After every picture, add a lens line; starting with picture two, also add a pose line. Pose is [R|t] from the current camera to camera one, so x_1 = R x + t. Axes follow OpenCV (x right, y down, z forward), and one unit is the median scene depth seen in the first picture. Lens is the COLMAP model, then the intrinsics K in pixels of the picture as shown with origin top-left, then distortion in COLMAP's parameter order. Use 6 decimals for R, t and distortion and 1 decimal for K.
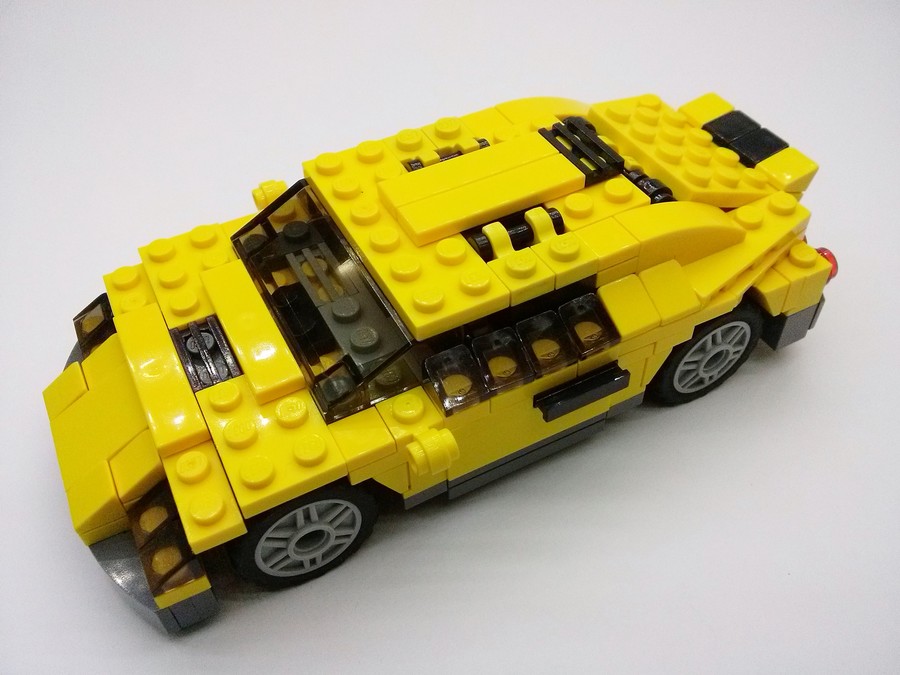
lens RADIAL K [[825.1, 0, 453.1], [0, 825.1, 348.6], [0, 0, 1]] dist [-0.003797, -0.010174]
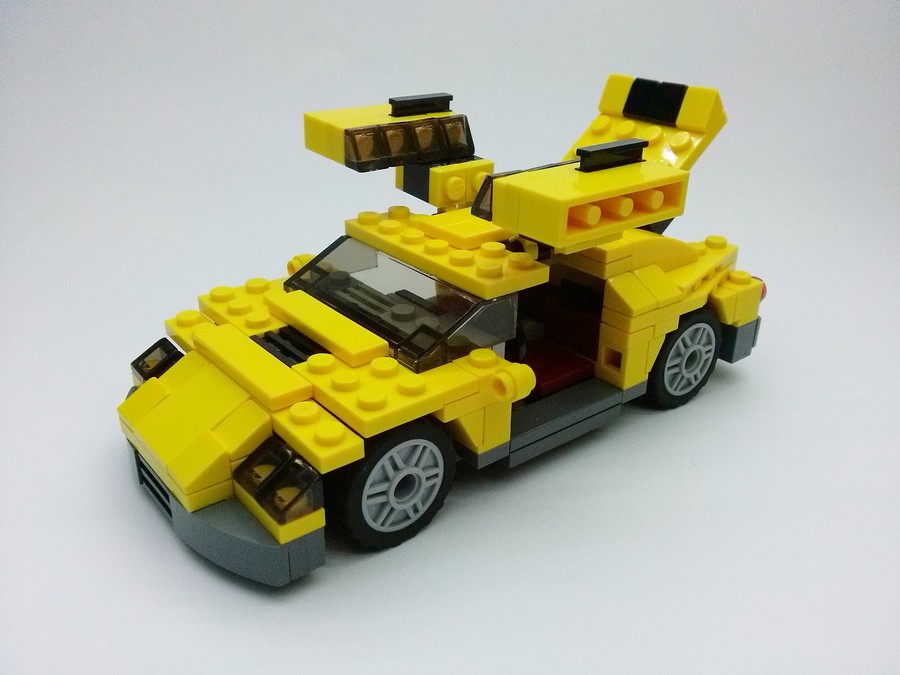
lens RADIAL K [[825.1, 0, 453.1], [0, 825.1, 348.6], [0, 0, 1]] dist [-0.003797, -0.010174]
pose [[0.980239, -0.054570, 0.190139, -0.284156], [0.118077, 0.932589, -0.341079, 0.407340], [-0.158709, 0.356790, 0.920604, -0.074613]]
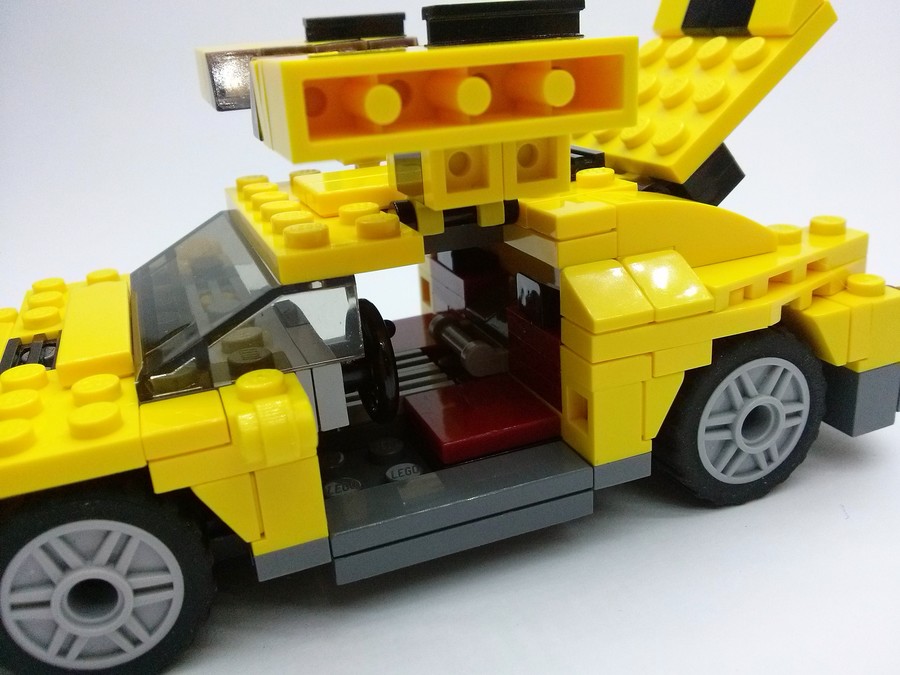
lens RADIAL K [[837.1, 0, 444.8], [0, 837.1, 333.4], [0, 0, 1]] dist [0.000804, -0.099278]
pose [[0.992511, 0.000357, -0.122151, 0.157650], [-0.053322, 0.900957, -0.430619, 0.284606], [0.109899, 0.433908, 0.894229, 0.349149]]
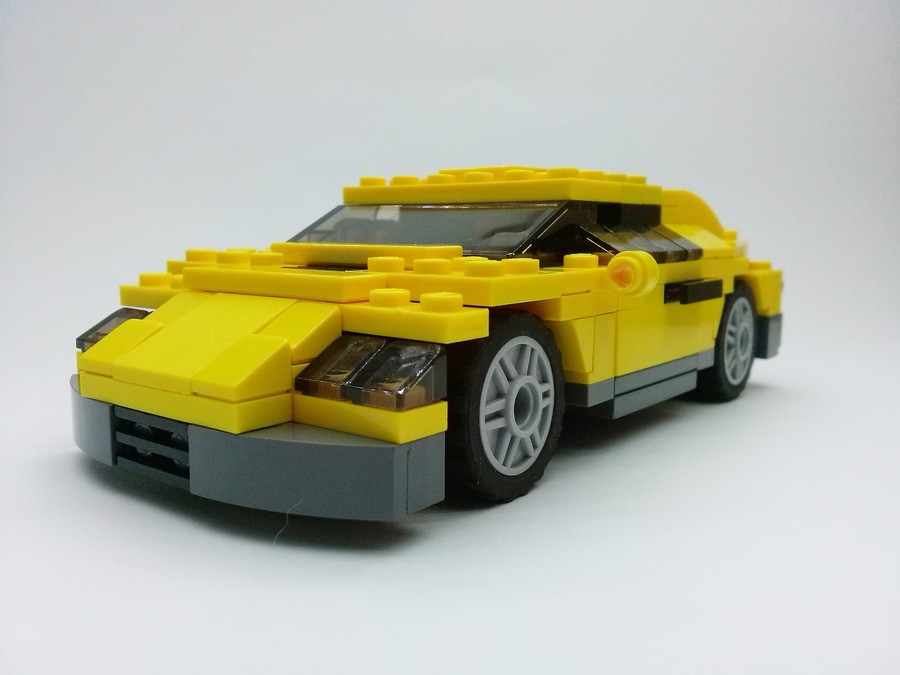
lens RADIAL K [[837.1, 0, 444.8], [0, 837.1, 333.4], [0, 0, 1]] dist [0.000804, -0.099278]
pose [[0.912892, -0.023787, 0.407508, -0.524462], [0.274303, 0.775059, -0.569246, 0.569794], [-0.302303, 0.631441, 0.714070, 0.369847]]
